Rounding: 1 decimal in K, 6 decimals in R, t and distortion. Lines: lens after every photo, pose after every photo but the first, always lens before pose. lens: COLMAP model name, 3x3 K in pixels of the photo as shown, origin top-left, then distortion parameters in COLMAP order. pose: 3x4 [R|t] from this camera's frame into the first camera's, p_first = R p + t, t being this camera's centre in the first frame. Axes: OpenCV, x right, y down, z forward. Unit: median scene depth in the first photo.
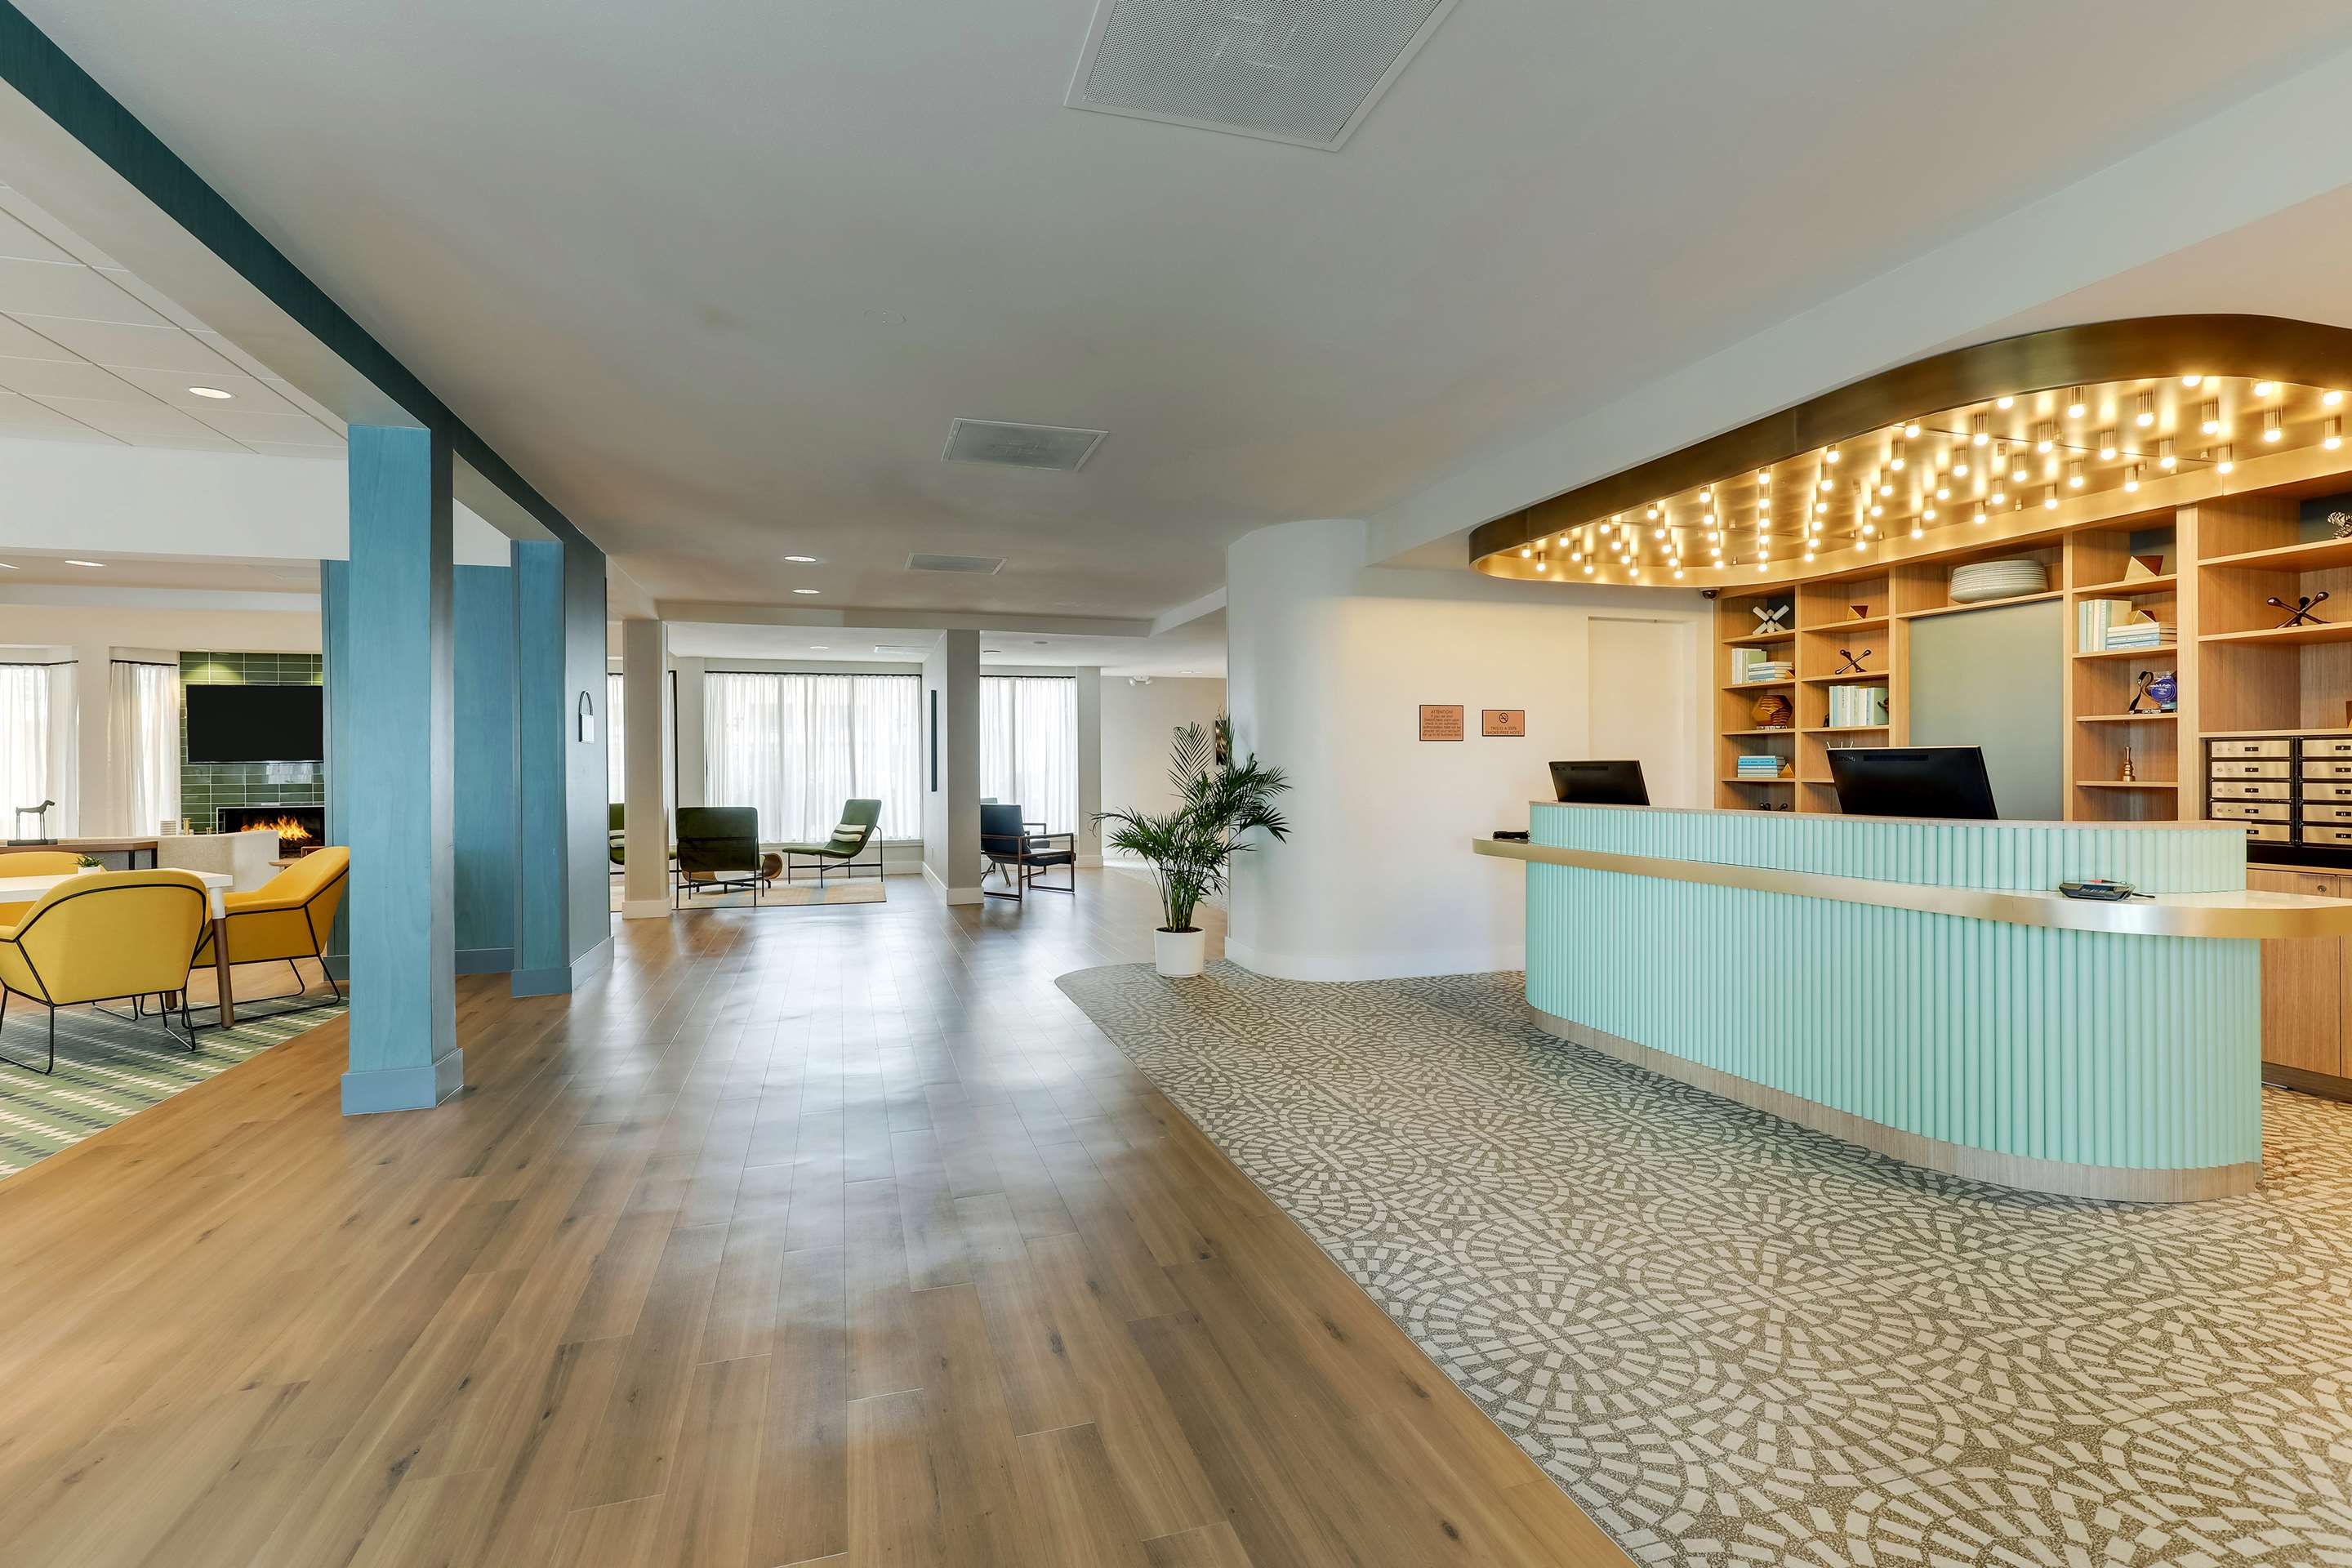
lens RADIAL K [[1104.7, 0, 1184.3], [0, 1104.7, 779.8], [0, 0, 1]] dist [-0.018823, 0.006746]
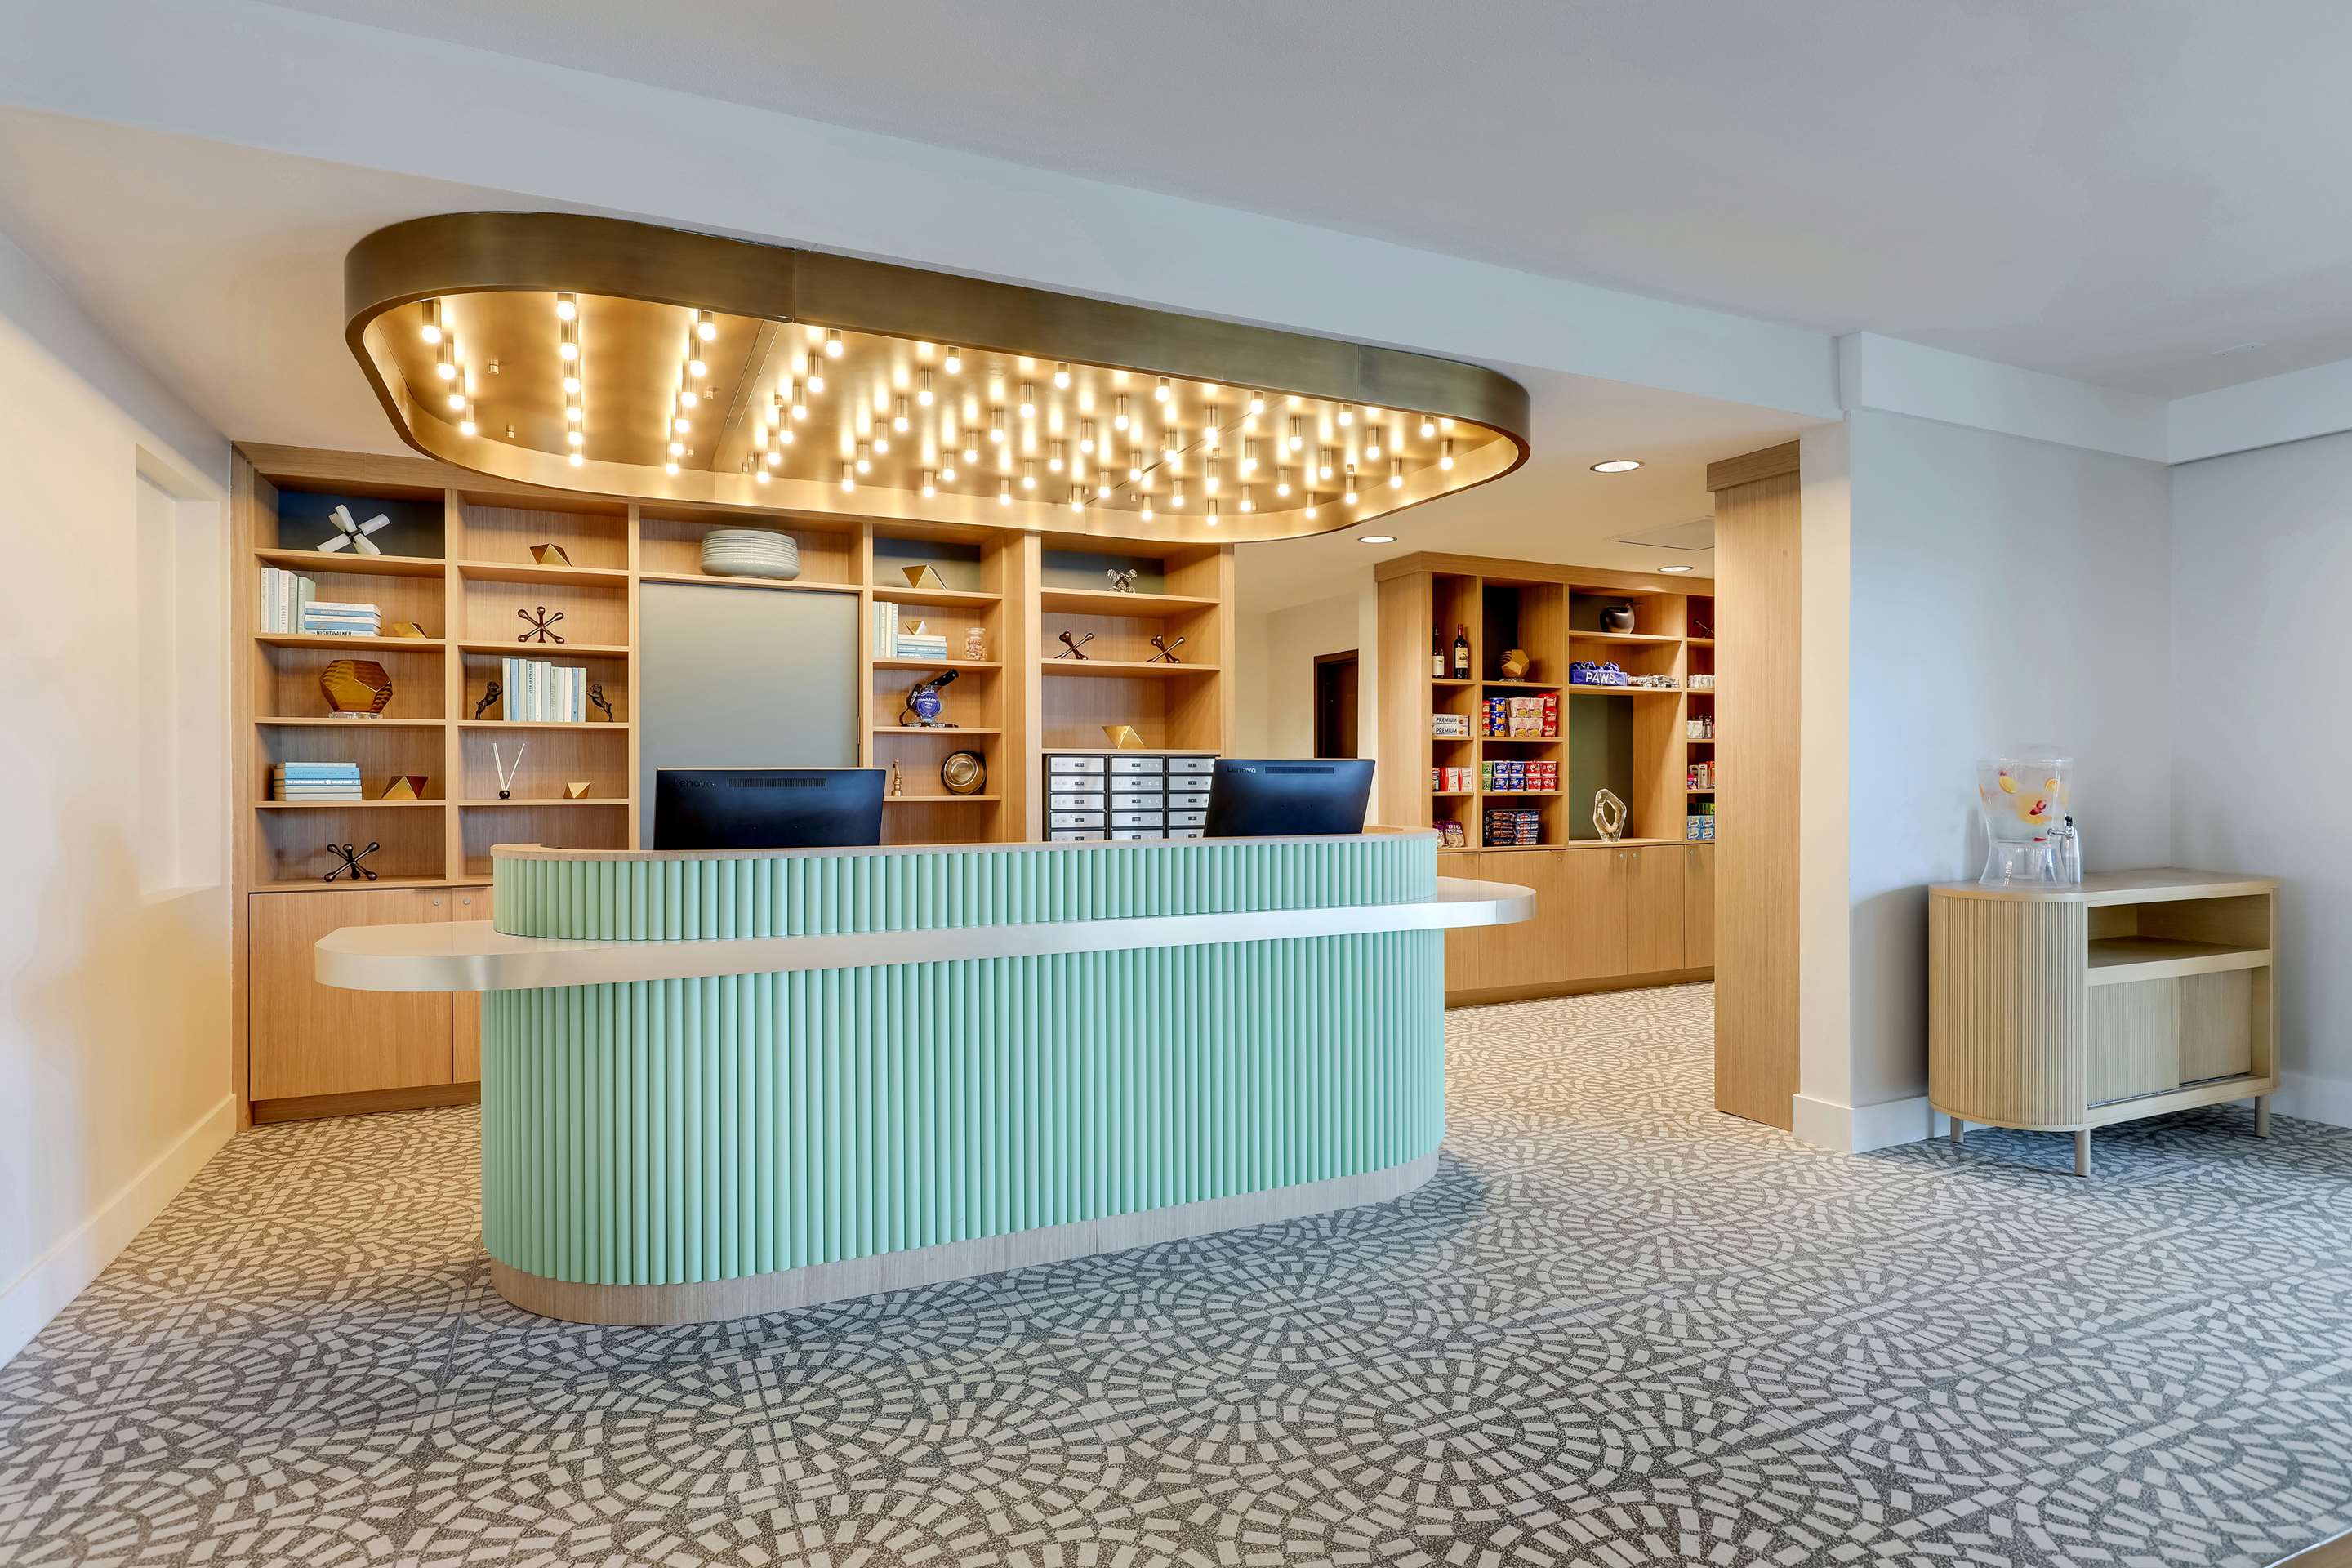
lens RADIAL K [[1258.8, 0, 1188.0], [0, 1258.8, 776.3], [0, 0, 1]] dist [0.012146, -0.005717]
pose [[-0.132729, 0.010143, 0.991100, -0.259027], [0.018630, 0.999797, -0.007737, -0.003822], [-0.990977, 0.017438, -0.132891, 0.893207]]
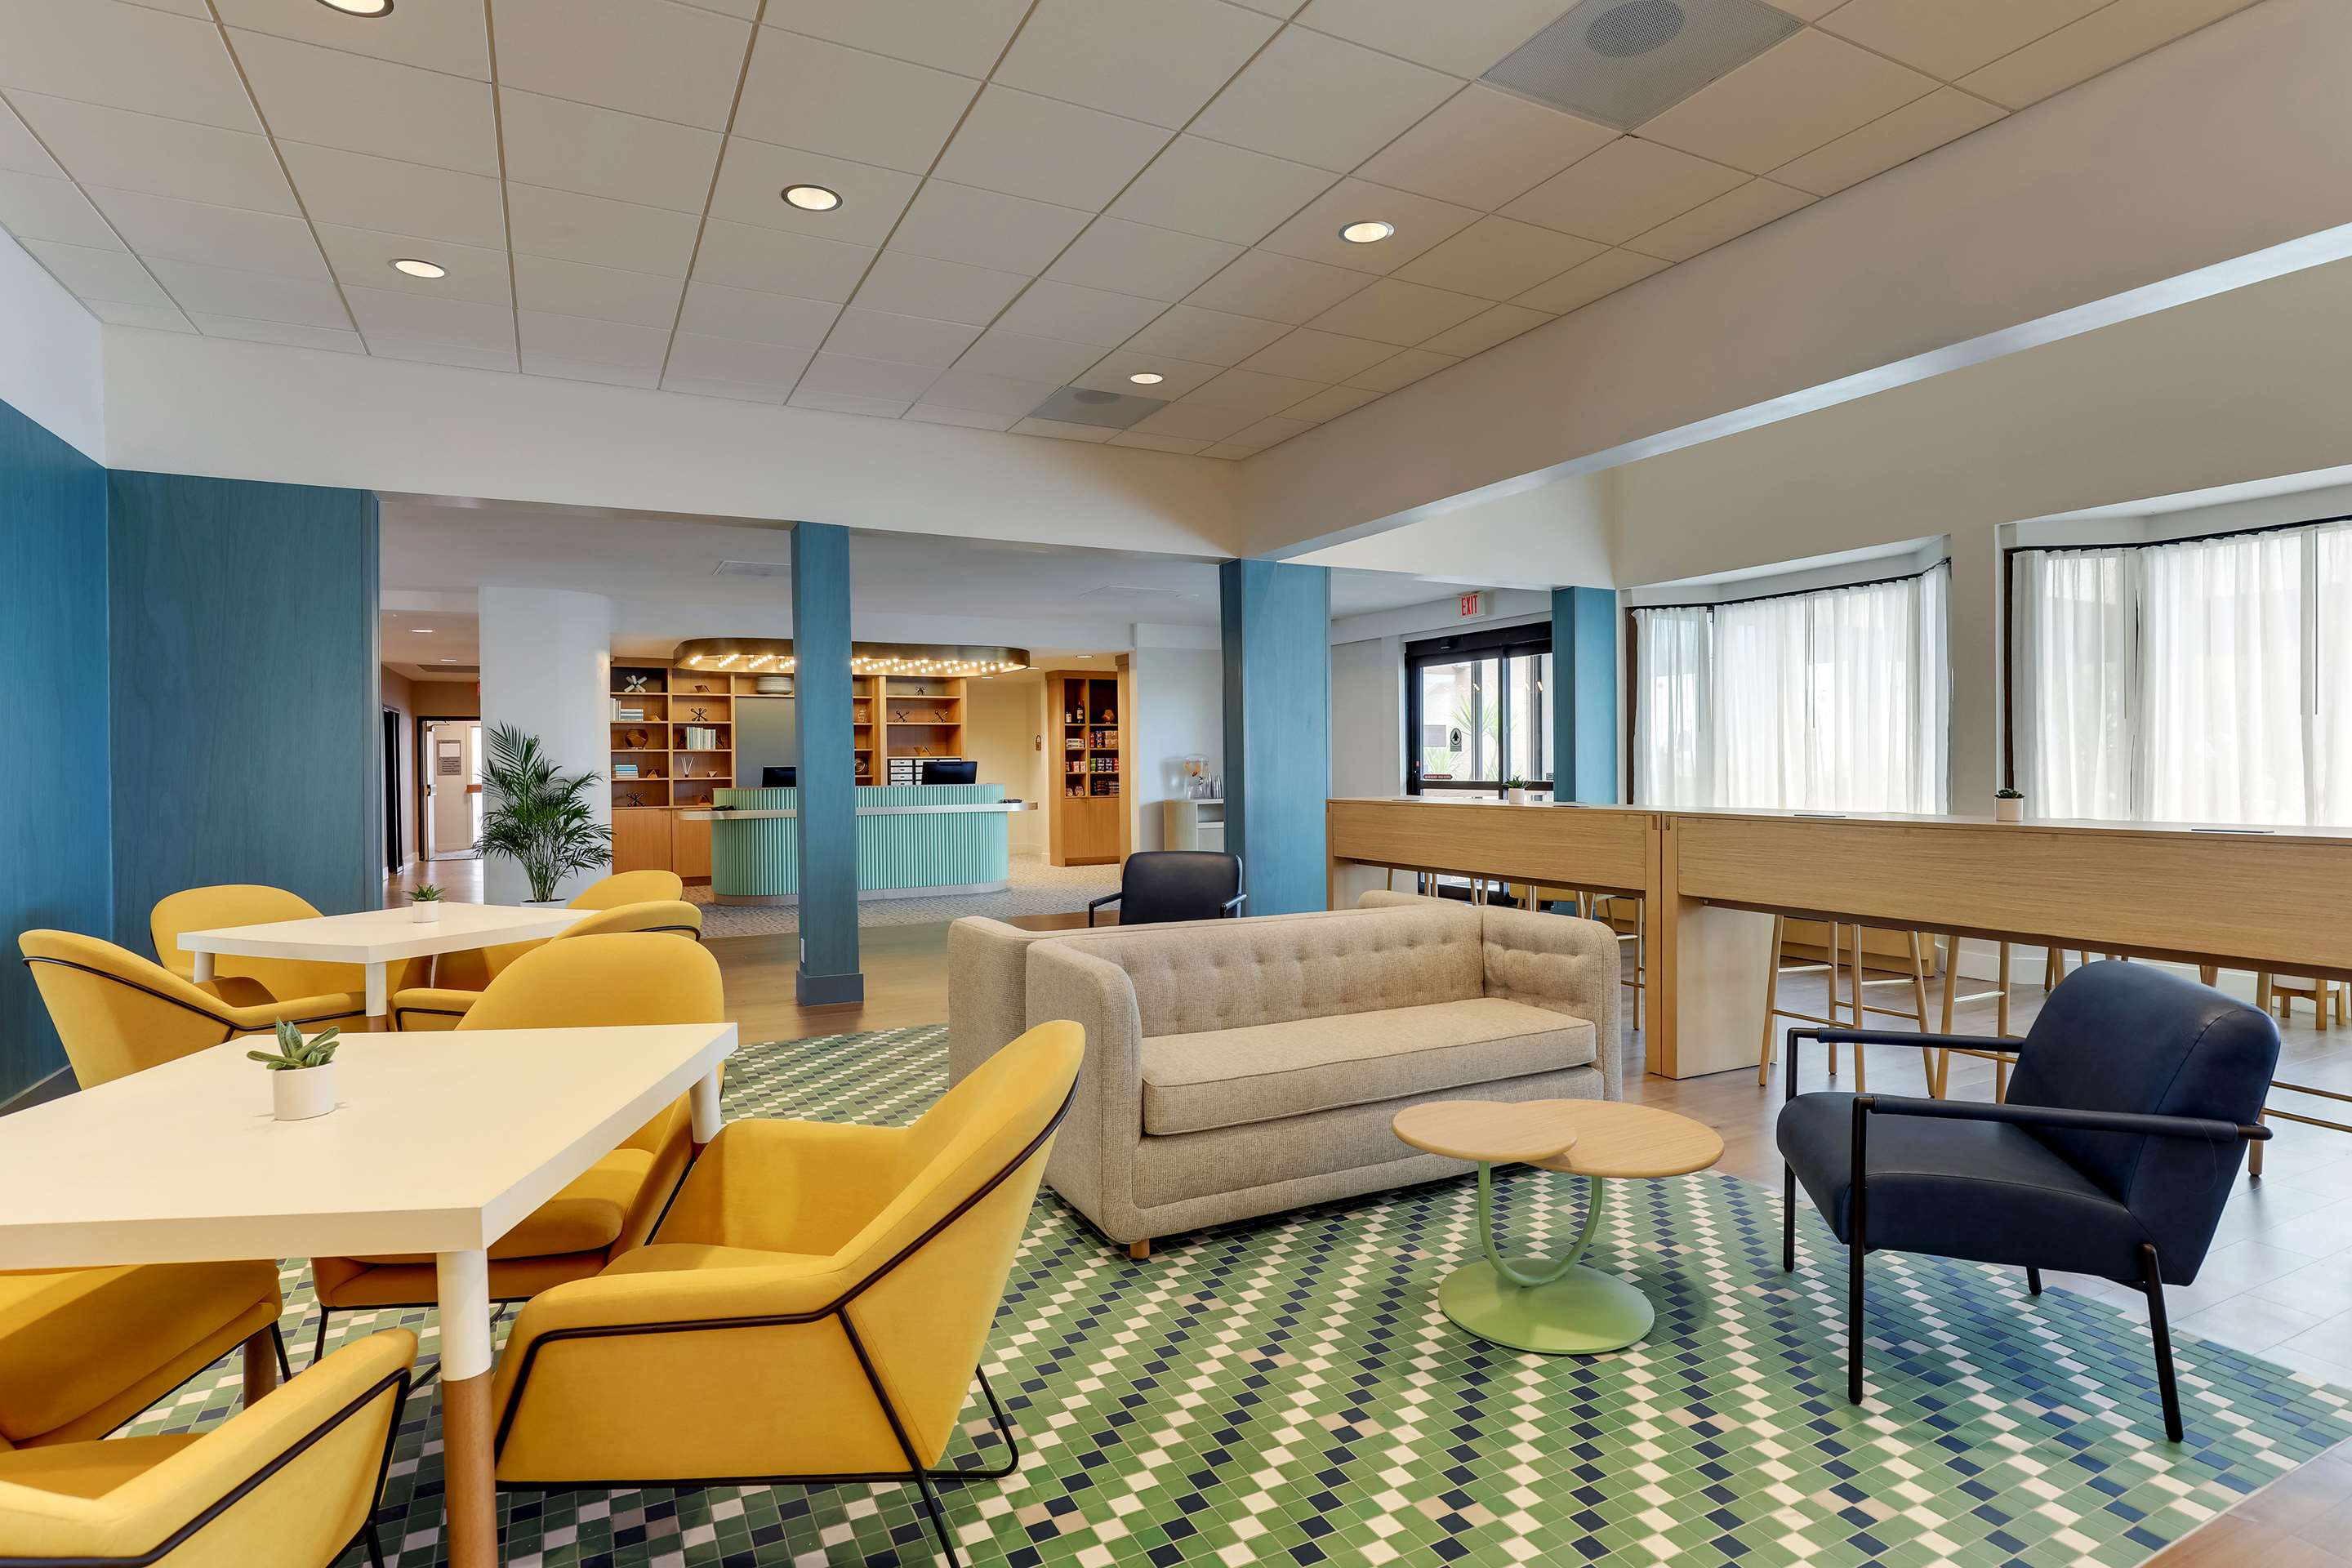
lens RADIAL K [[1149.2, 0, 1179.1], [0, 1149.2, 769.1], [0, 0, 1]] dist [-0.013958, -0.000196]
pose [[-0.172852, -0.002435, 0.984945, -1.796203], [0.024034, 0.999689, 0.006690, -0.012925], [-0.984654, 0.024828, -0.172740, 0.677603]]
